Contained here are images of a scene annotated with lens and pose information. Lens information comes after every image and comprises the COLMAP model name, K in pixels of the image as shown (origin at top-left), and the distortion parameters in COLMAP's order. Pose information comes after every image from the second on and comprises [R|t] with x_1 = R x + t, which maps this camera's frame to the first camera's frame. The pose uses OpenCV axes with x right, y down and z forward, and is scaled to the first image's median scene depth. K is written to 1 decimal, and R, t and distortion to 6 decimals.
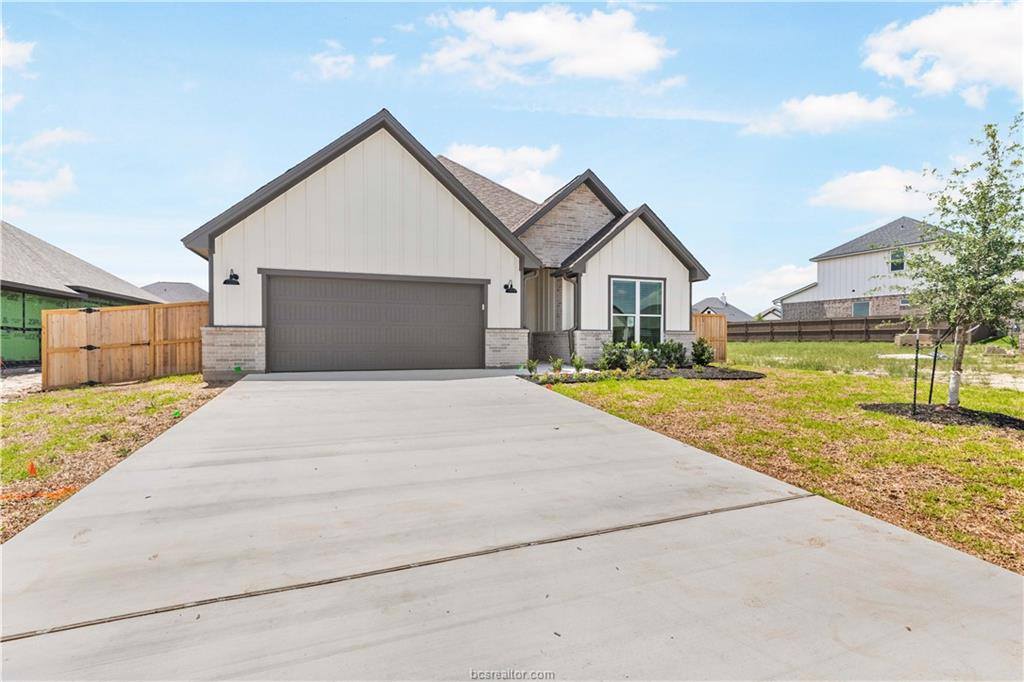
lens RADIAL K [[474.5, 0, 510.0], [0, 474.5, 332.5], [0, 0, 1]] dist [0.003175, 0.000209]
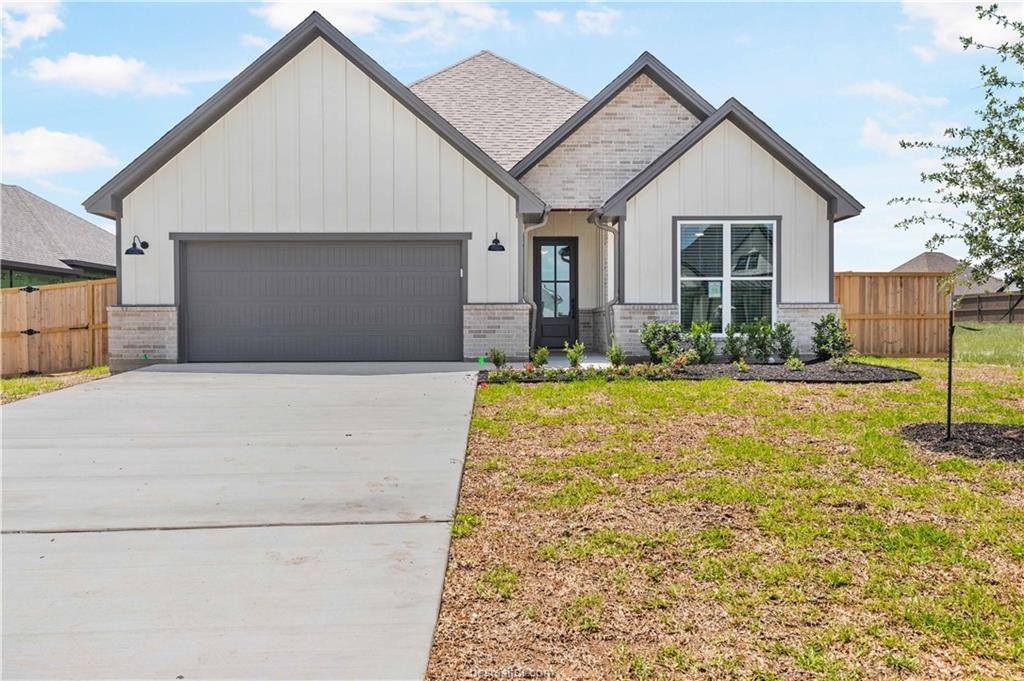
lens RADIAL K [[759.8, 0, 512.0], [0, 759.8, 312.4], [0, 0, 1]] dist [-0.000211, -0.001325]
pose [[0.948076, -0.010244, -0.317879, 0.366002], [0.011187, 0.999937, 0.001140, 0.003908], [0.317847, -0.004637, 0.948131, -0.032728]]
